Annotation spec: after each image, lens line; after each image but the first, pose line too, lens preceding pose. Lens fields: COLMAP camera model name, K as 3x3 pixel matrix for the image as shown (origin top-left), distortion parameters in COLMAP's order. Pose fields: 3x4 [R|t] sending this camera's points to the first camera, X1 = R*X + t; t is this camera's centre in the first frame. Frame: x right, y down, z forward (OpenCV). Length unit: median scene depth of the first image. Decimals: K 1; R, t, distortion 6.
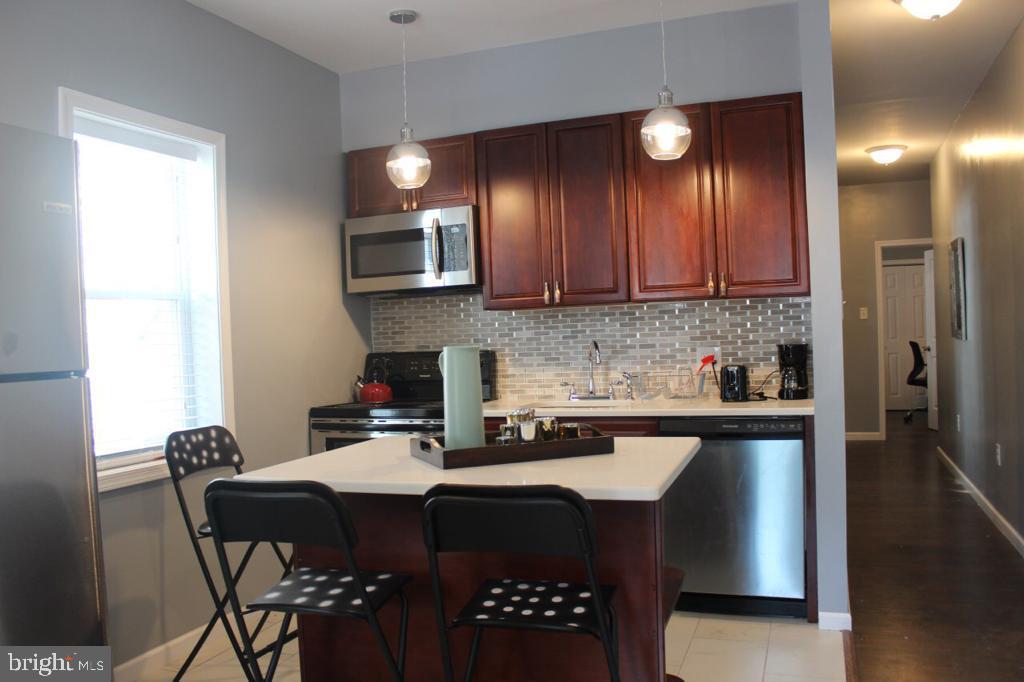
lens RADIAL K [[857.1, 0, 512.0], [0, 857.1, 341.0], [0, 0, 1]] dist [-0.167001, 0.154222]
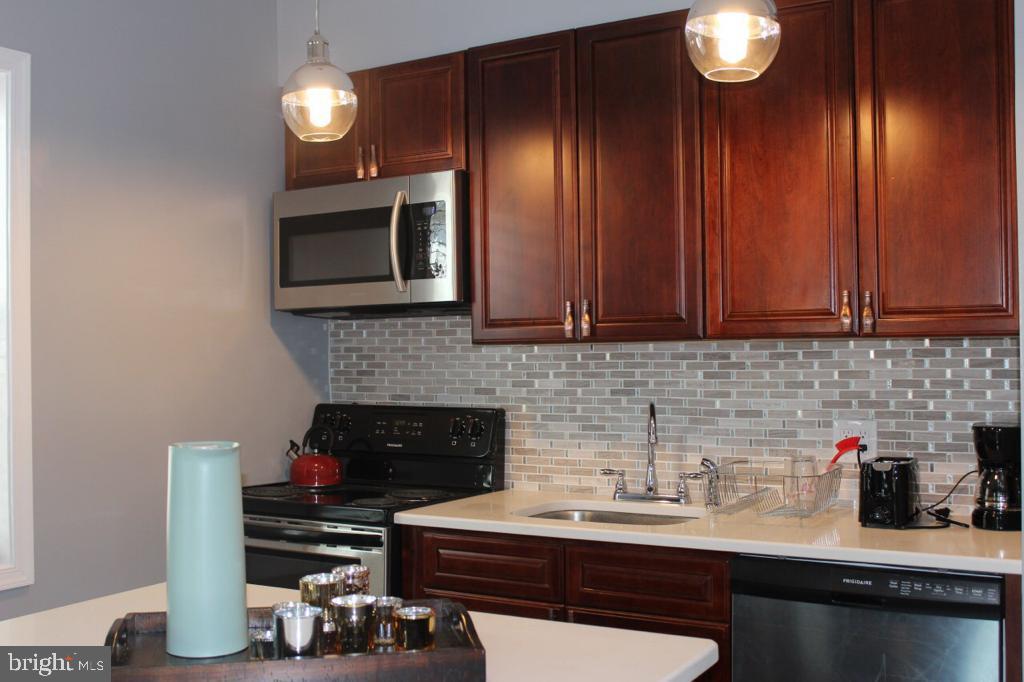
lens RADIAL K [[1143.2, 0, 512.0], [0, 1143.2, 341.0], [0, 0, 1]] dist [-0.066004, 0.033744]
pose [[0.984099, 0.024858, -0.175871, 0.135796], [-0.027024, 0.999585, -0.009932, -0.031251], [0.175552, 0.014527, 0.984363, 0.210976]]
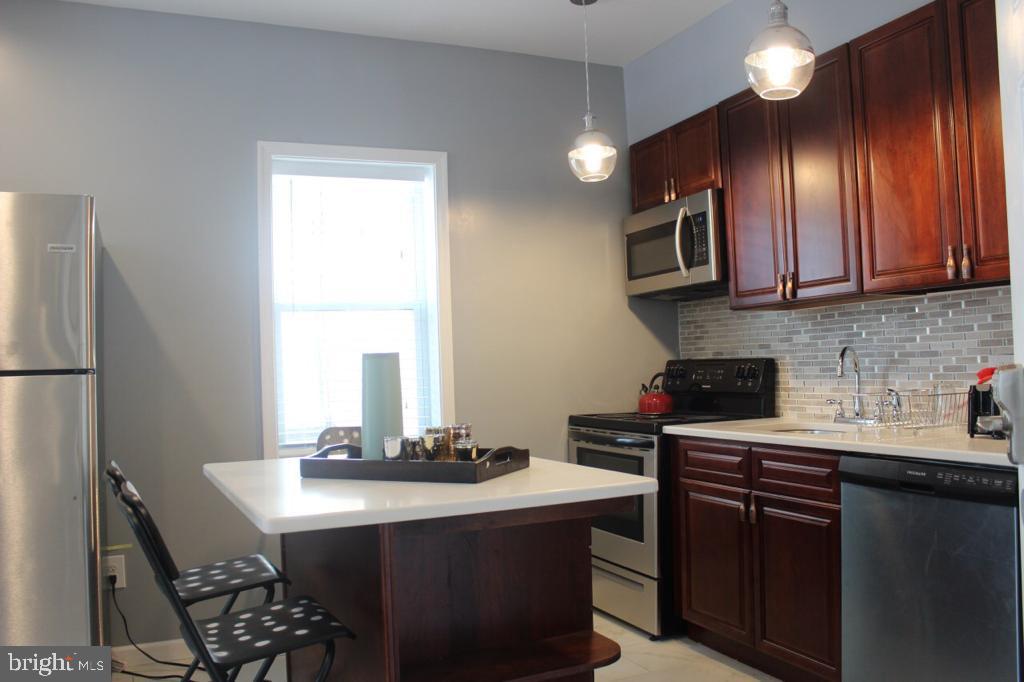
lens RADIAL K [[857.1, 0, 512.0], [0, 857.1, 341.0], [0, 0, 1]] dist [-0.167001, 0.154222]
pose [[0.706675, -0.005435, -0.707517, 0.407640], [-0.000406, 0.999967, -0.008088, 0.001061], [0.707538, 0.006003, 0.706650, 0.253108]]
